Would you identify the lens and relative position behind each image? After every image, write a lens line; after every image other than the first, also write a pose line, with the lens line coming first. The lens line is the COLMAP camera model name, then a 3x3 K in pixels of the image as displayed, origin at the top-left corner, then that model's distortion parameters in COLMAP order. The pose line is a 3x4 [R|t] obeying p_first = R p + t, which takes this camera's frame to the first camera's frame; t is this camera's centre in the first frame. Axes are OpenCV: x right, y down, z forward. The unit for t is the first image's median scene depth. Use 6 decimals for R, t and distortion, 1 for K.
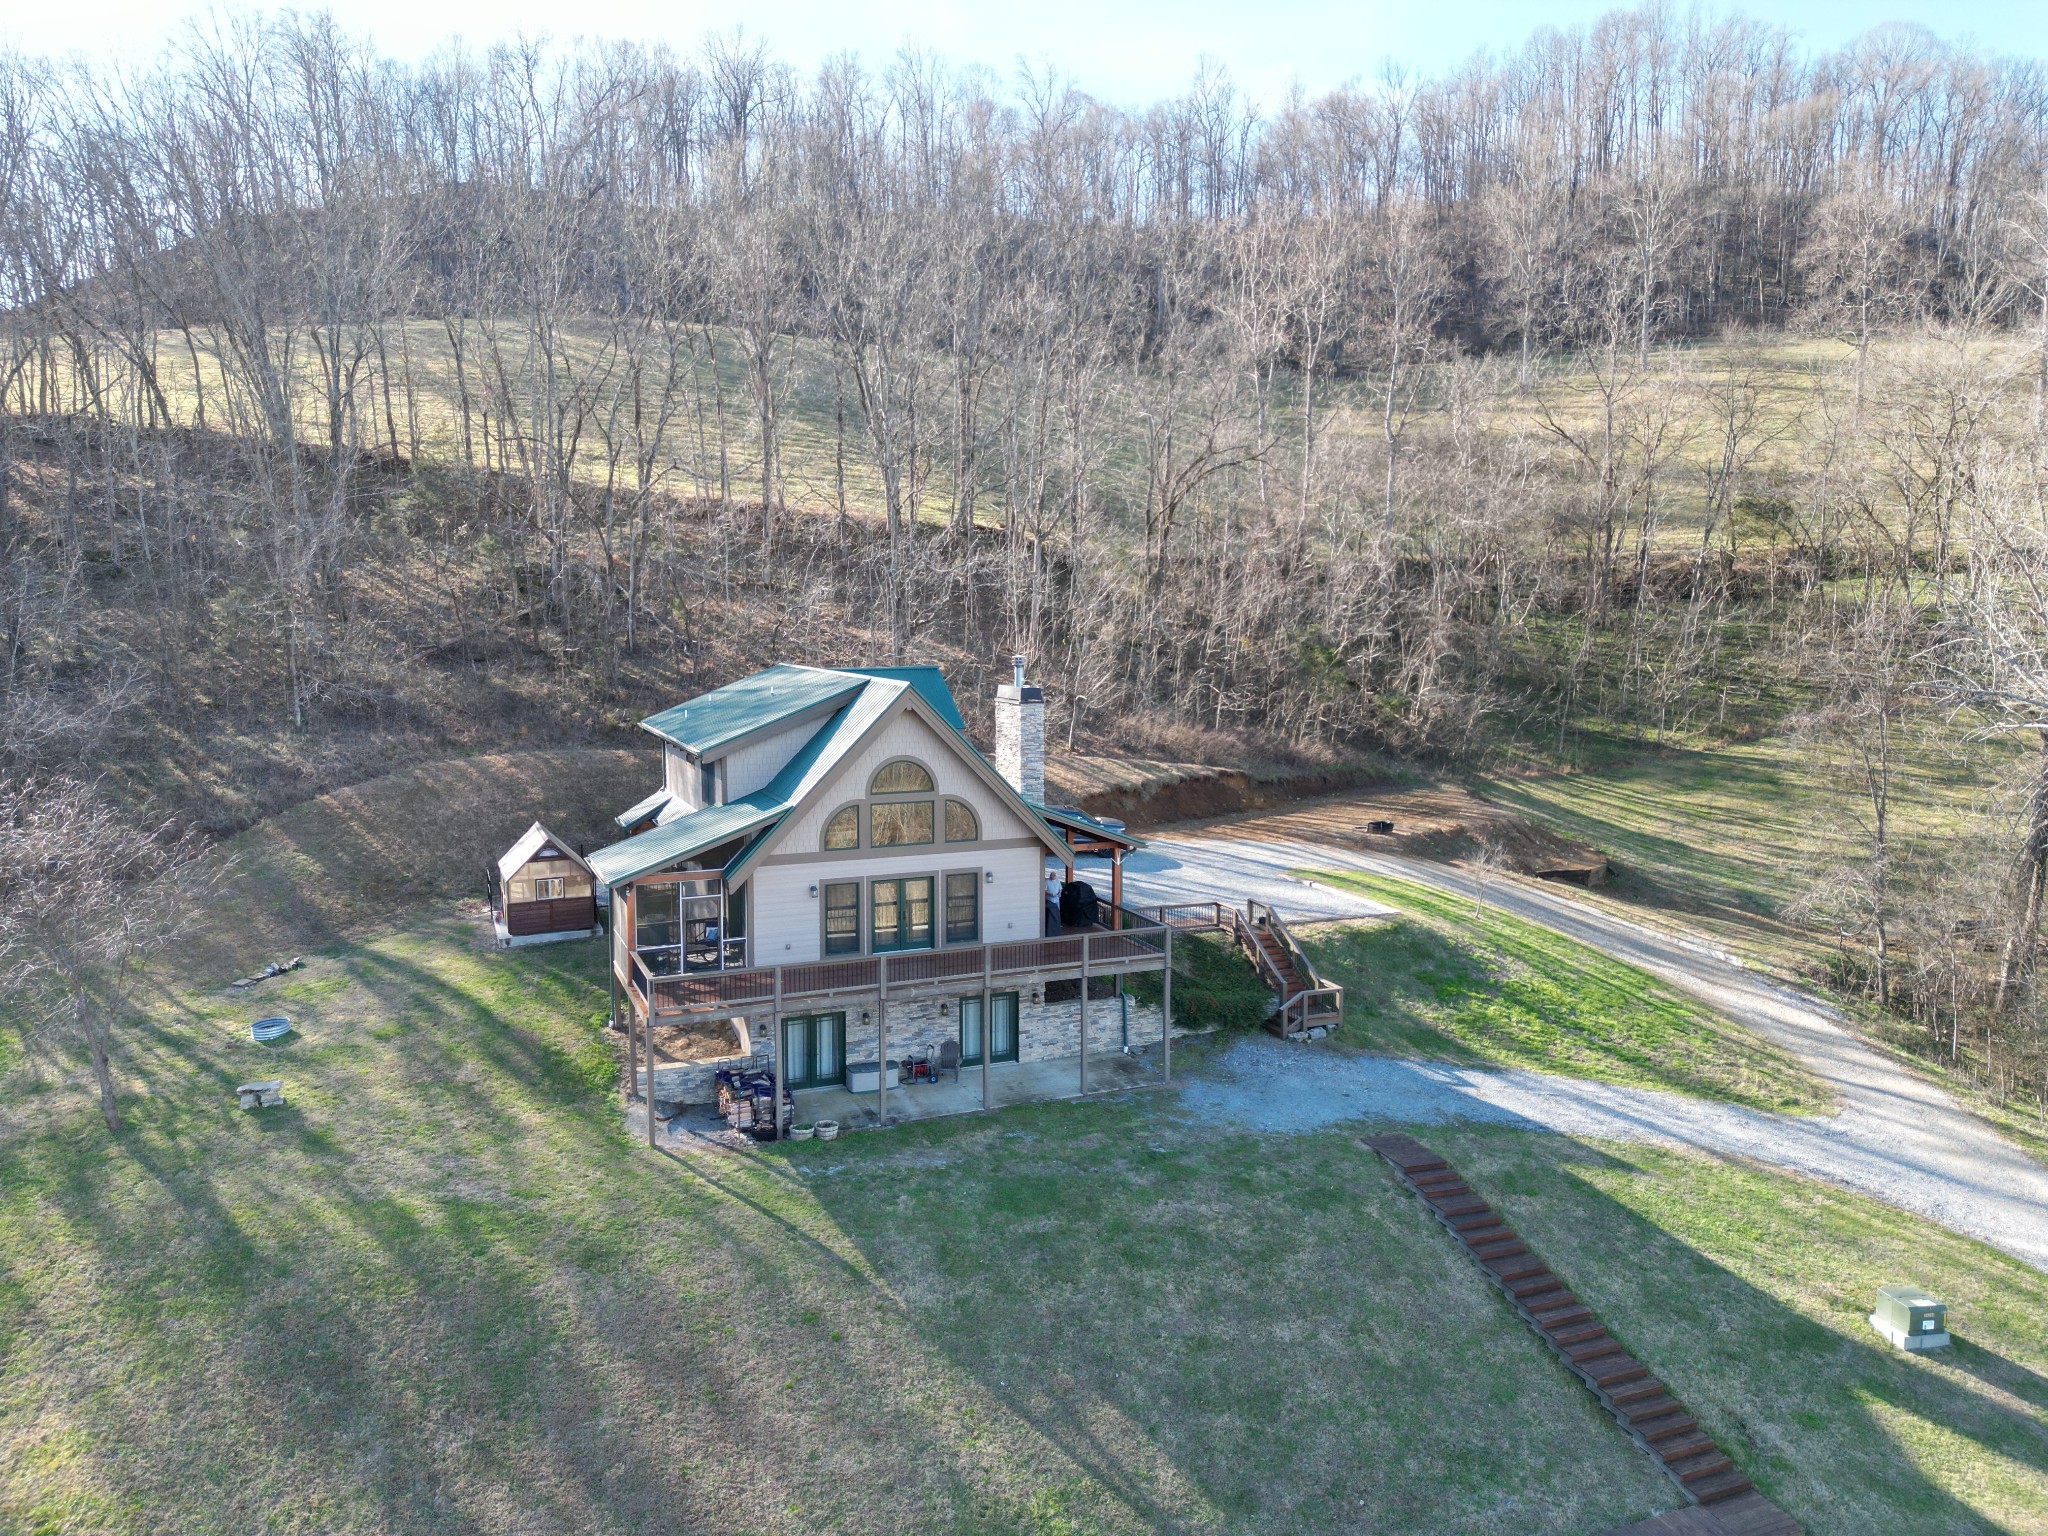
lens RADIAL K [[1411.1, 0, 1024.0], [0, 1411.1, 768.0], [0, 0, 1]] dist [0.137769, -0.227570]
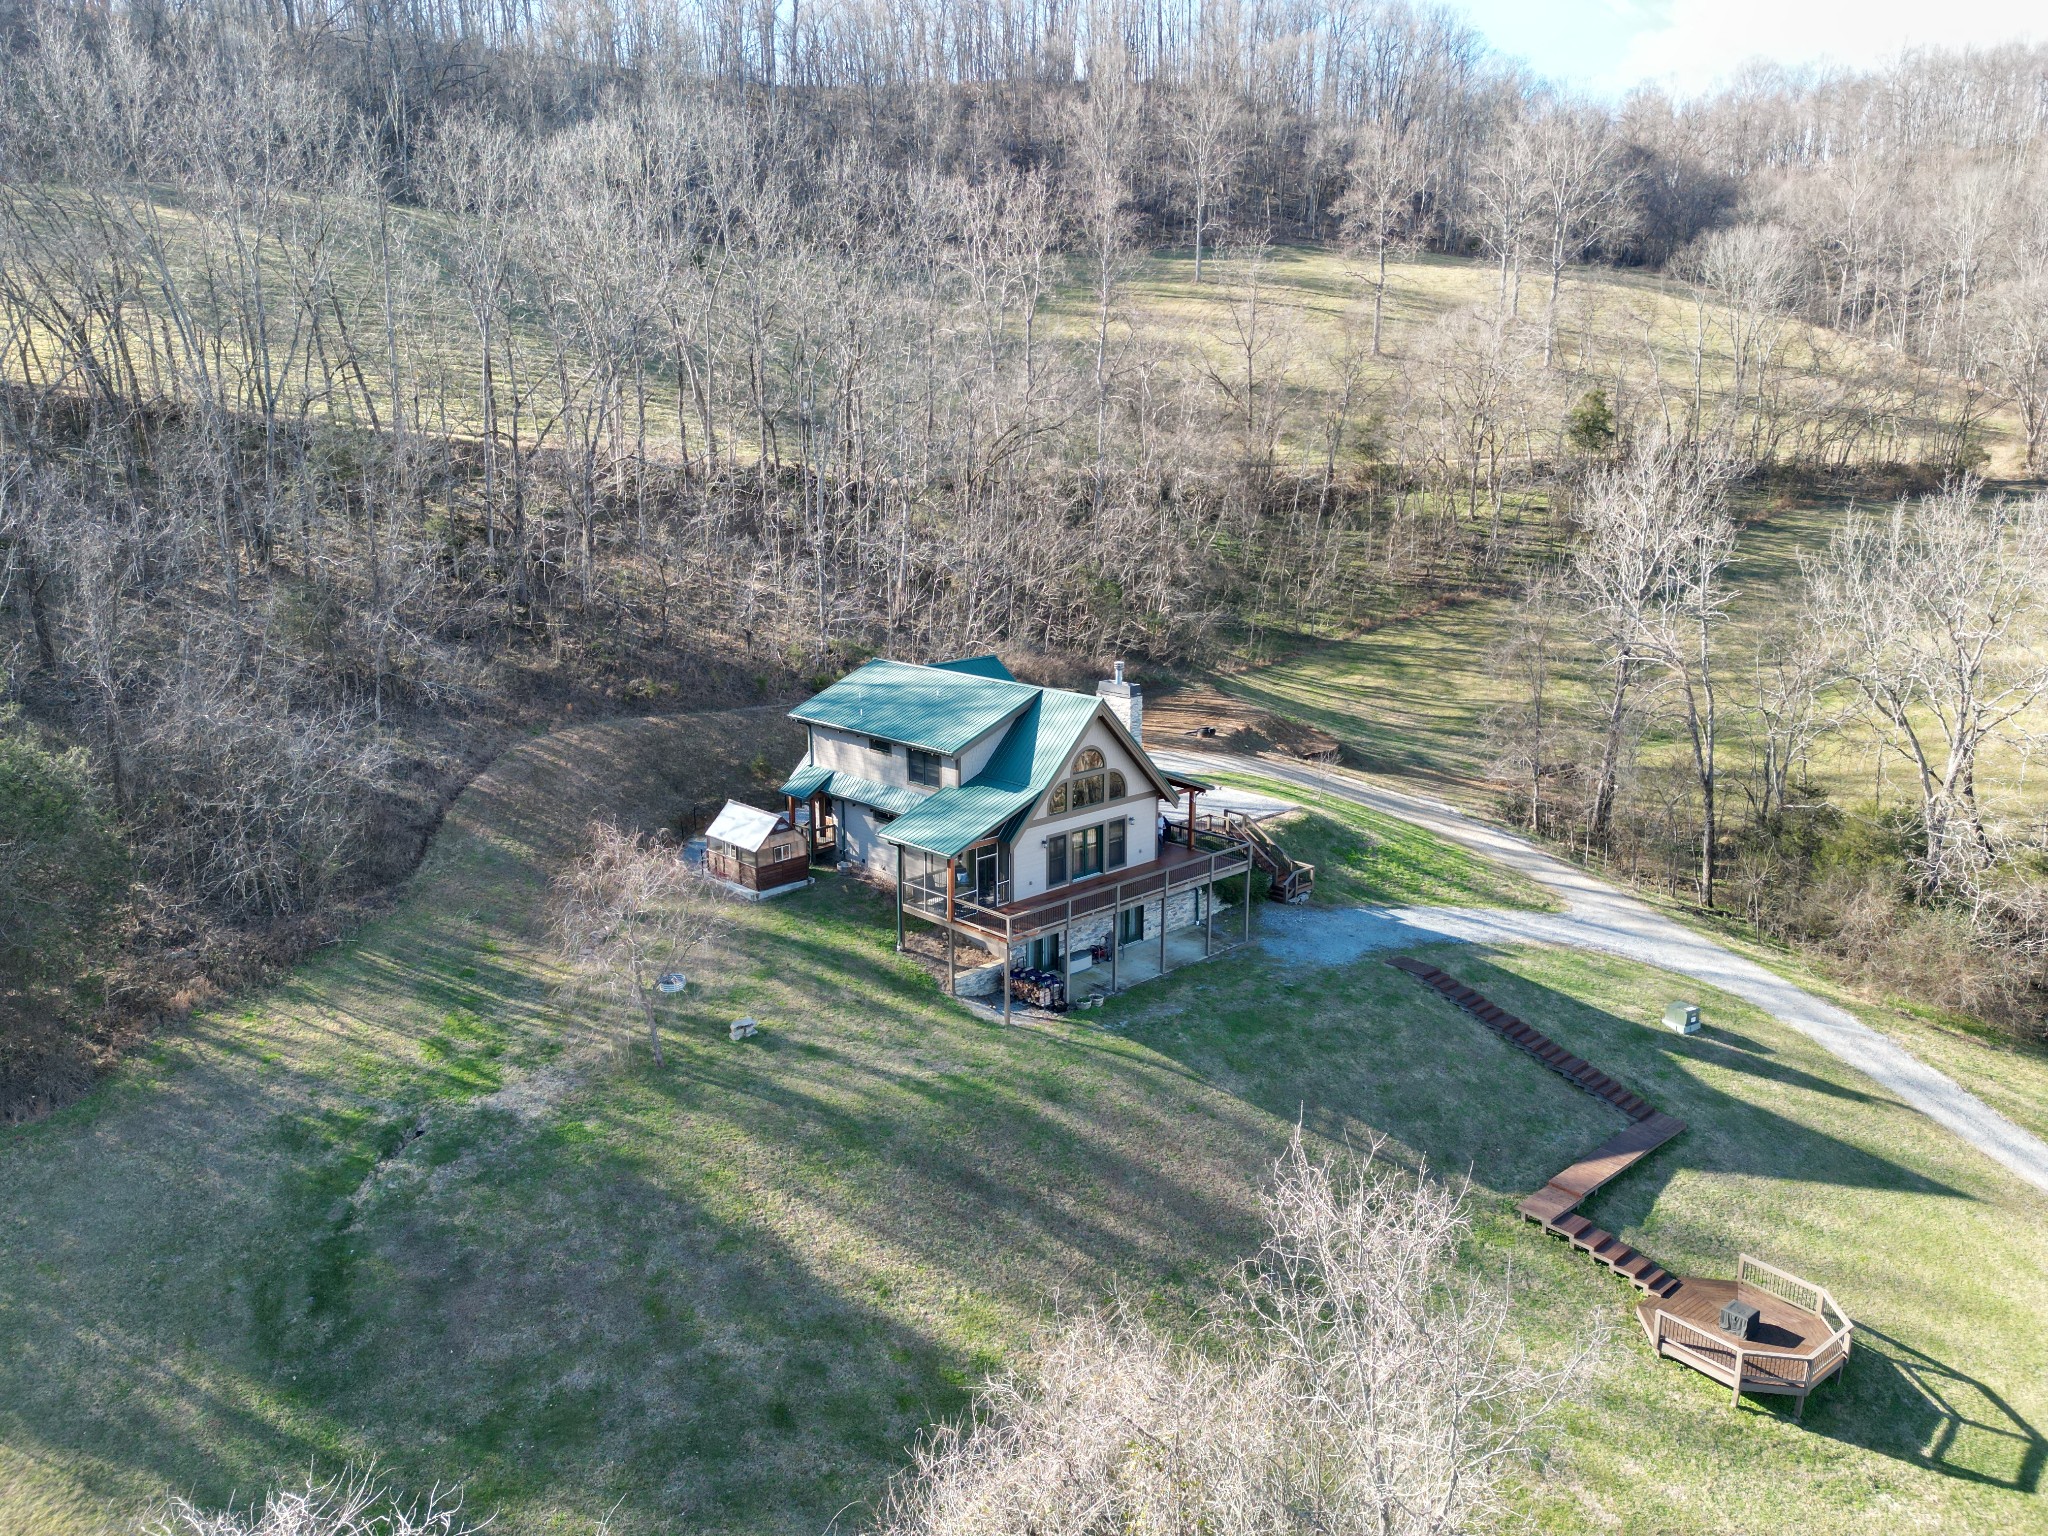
lens RADIAL K [[1411.1, 0, 1024.0], [0, 1411.1, 768.0], [0, 0, 1]] dist [0.137769, -0.227570]
pose [[0.929049, -0.086554, 0.359690, -0.568027], [0.042141, 0.990678, 0.129545, -0.149714], [-0.367550, -0.105196, 0.924035, -0.268741]]
